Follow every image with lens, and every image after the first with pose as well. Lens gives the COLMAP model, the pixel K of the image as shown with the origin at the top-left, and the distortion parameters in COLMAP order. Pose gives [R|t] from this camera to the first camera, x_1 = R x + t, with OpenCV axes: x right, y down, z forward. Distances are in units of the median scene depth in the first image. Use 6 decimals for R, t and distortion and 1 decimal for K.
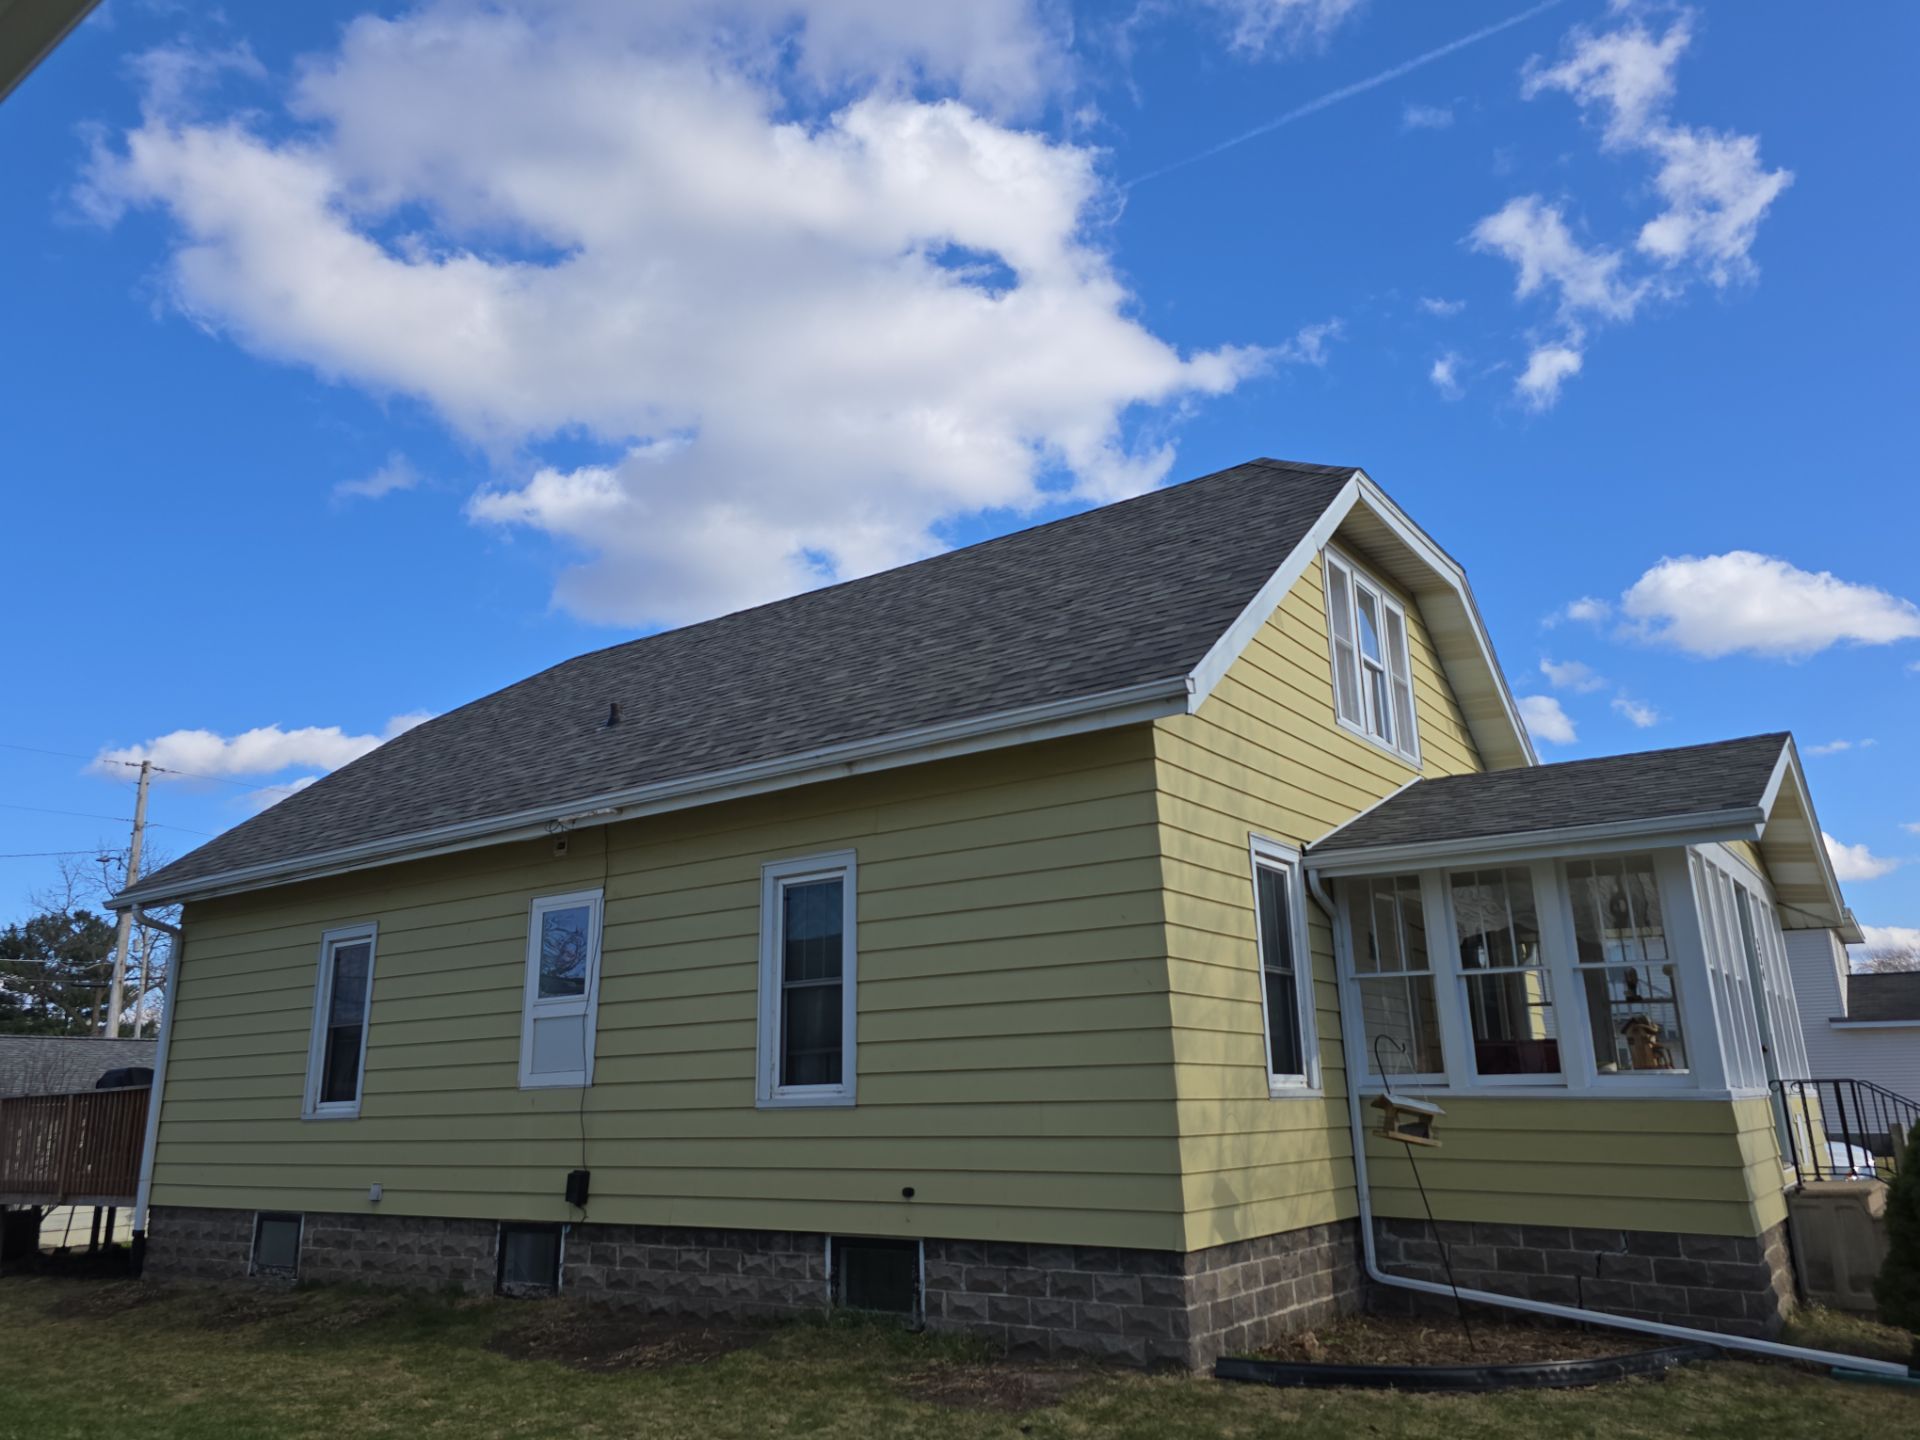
lens RADIAL K [[1396.7, 0, 959.7], [0, 1396.7, 770.7], [0, 0, 1]] dist [0.065078, -0.058442]
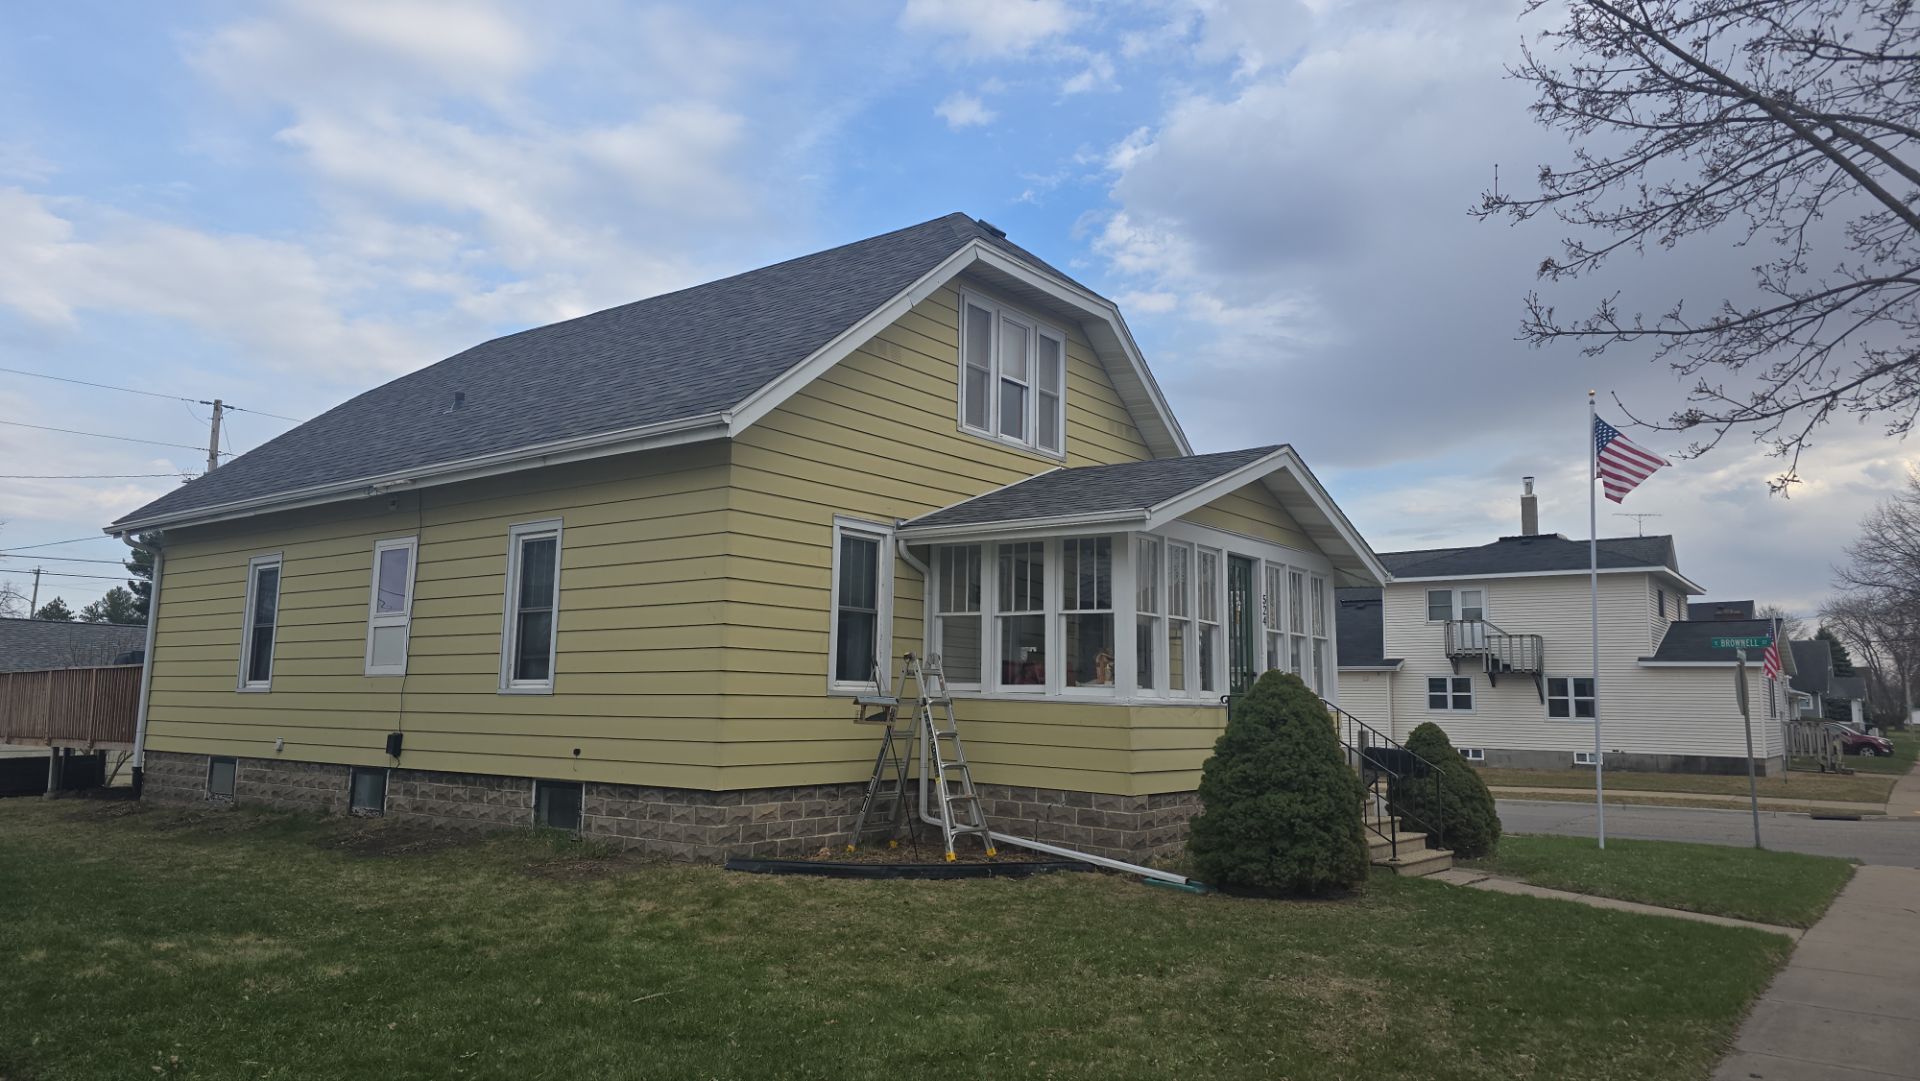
lens RADIAL K [[1267.9, 0, 960.0], [0, 1267.9, 540.5], [0, 0, 1]] dist [0.055505, -0.071987]
pose [[0.999142, 0.028670, -0.029882, 0.353297], [-0.025409, 0.994220, 0.104315, -0.063487], [0.032700, -0.103466, 0.994095, -0.266434]]
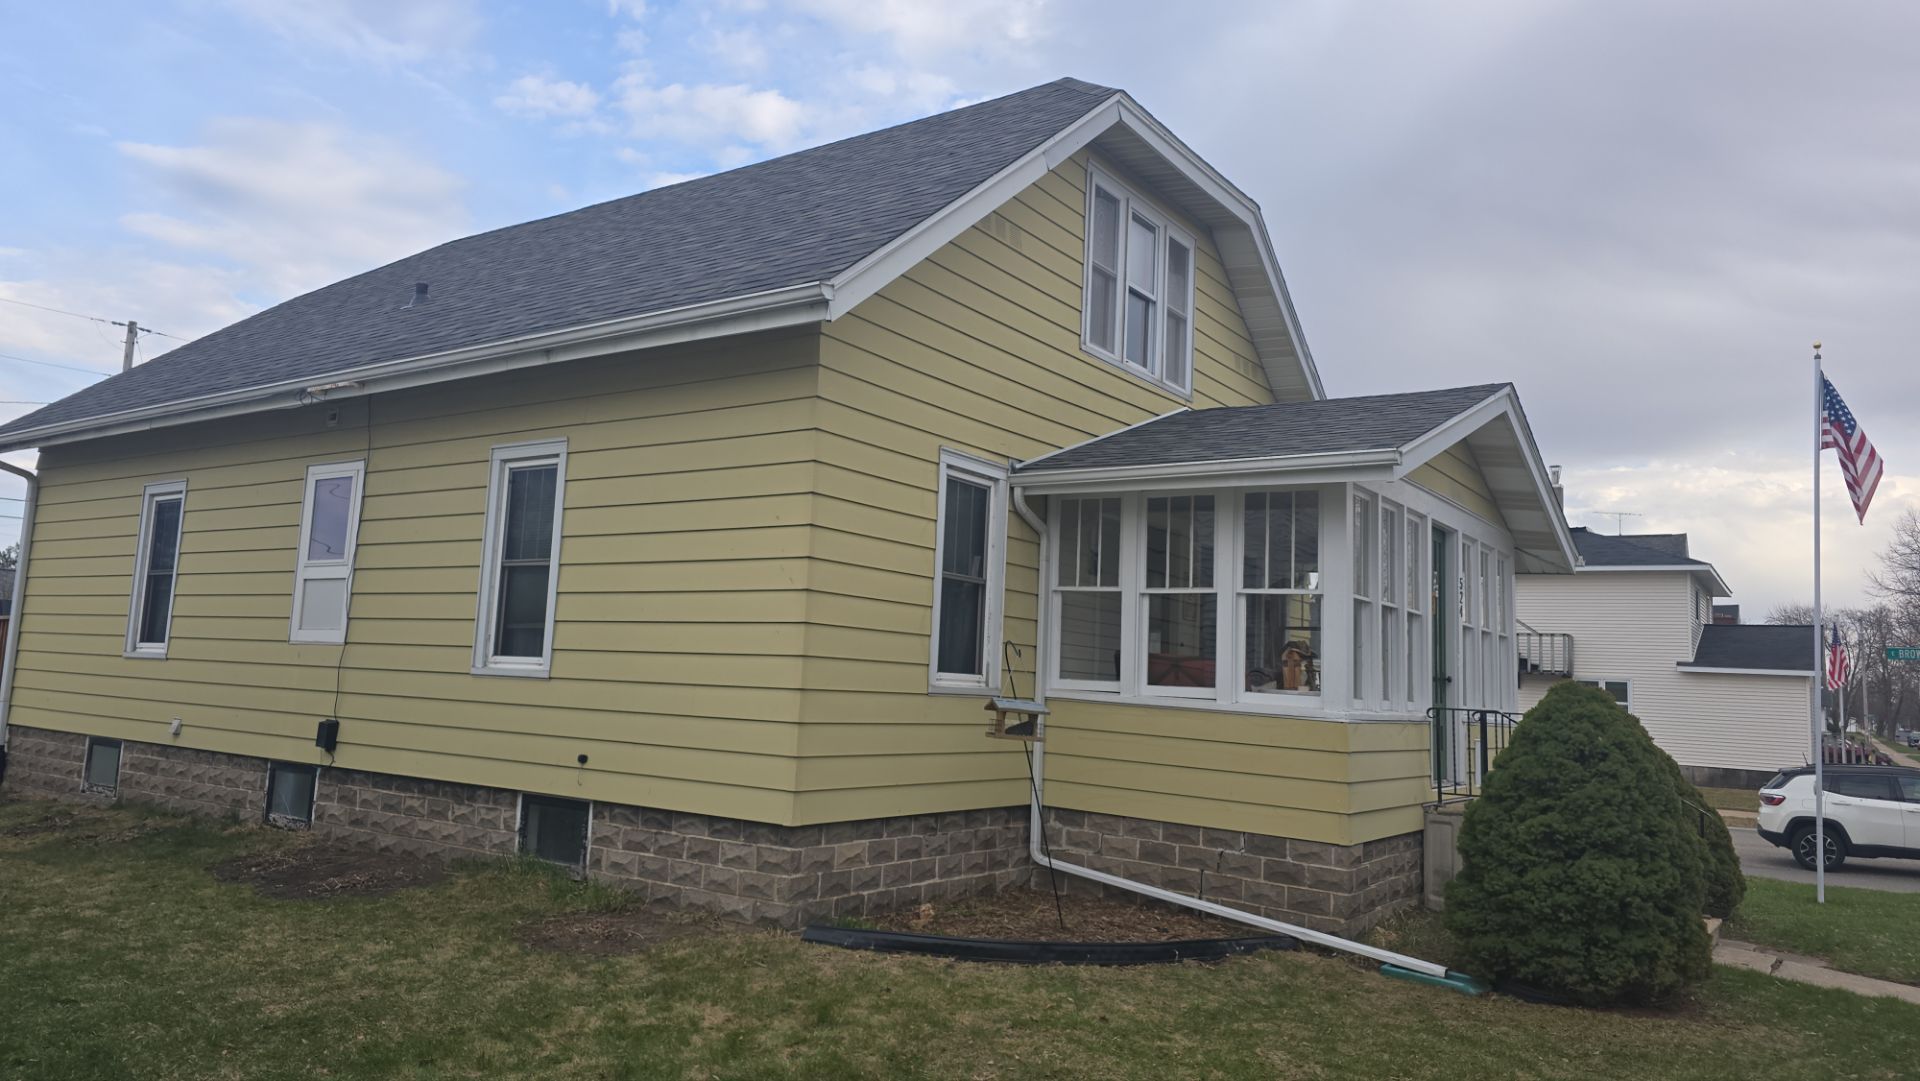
lens RADIAL K [[1298.1, 0, 948.6], [0, 1298.1, 550.1], [0, 0, 1]] dist [0.054287, -0.063236]
pose [[0.997912, 0.064543, -0.002301, 0.207159], [-0.063712, 0.989648, 0.128597, -0.004189], [0.010577, -0.128182, 0.991694, 0.027081]]
